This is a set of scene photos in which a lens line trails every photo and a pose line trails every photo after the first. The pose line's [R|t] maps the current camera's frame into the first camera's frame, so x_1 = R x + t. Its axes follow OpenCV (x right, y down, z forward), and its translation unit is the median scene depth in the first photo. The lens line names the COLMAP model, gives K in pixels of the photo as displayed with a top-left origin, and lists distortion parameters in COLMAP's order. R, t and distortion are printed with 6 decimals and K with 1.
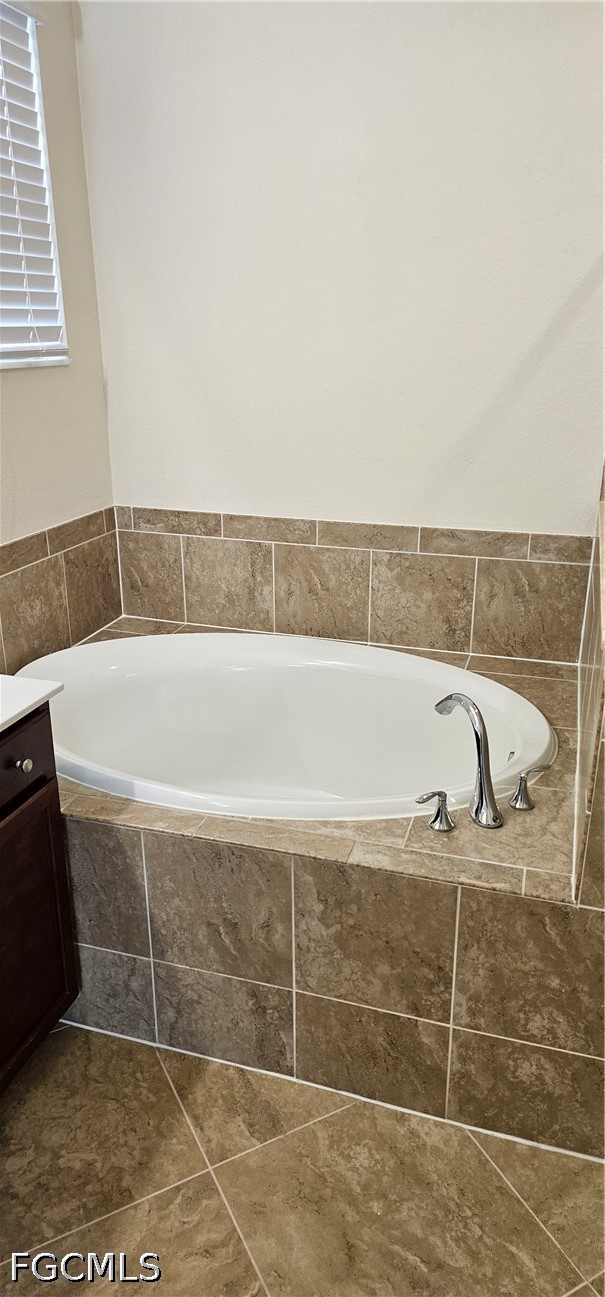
lens RADIAL K [[877.5, 0, 302.5], [0, 877.5, 648.5], [0, 0, 1]] dist [0.093802, -0.083423]
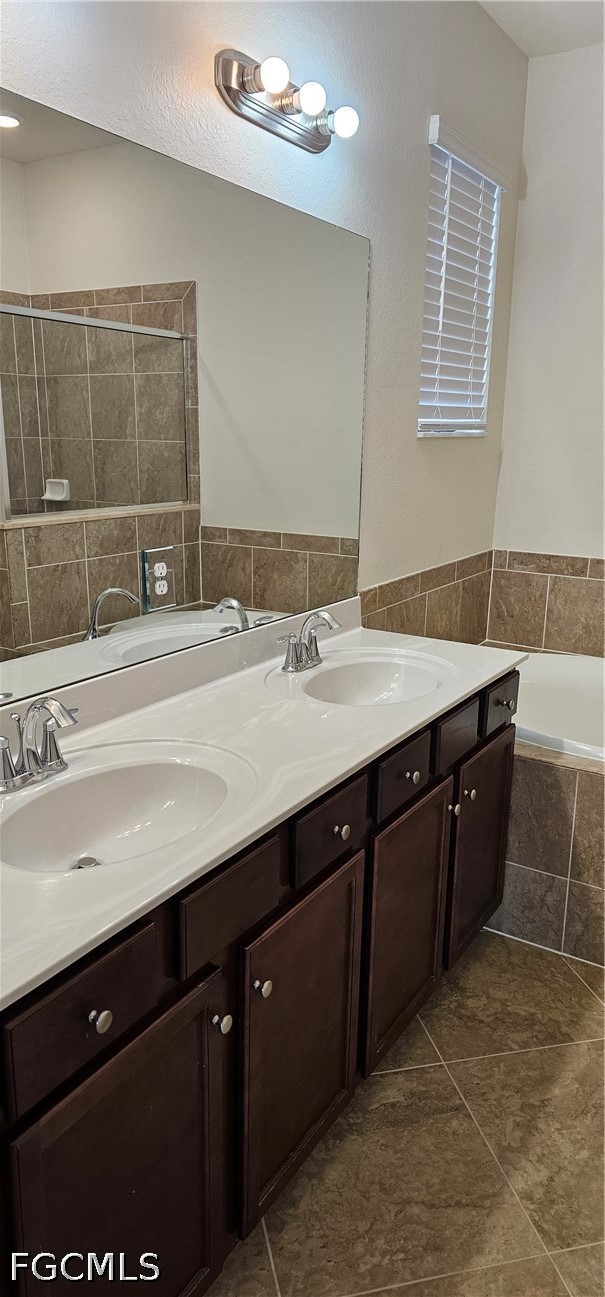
lens RADIAL K [[877.5, 0, 302.5], [0, 877.5, 648.5], [0, 0, 1]] dist [0.093802, -0.083423]
pose [[0.970052, 0.075269, -0.230941, -0.259641], [-0.098086, 0.991195, -0.088951, 0.163955], [0.222212, 0.108939, 0.968893, -0.350891]]
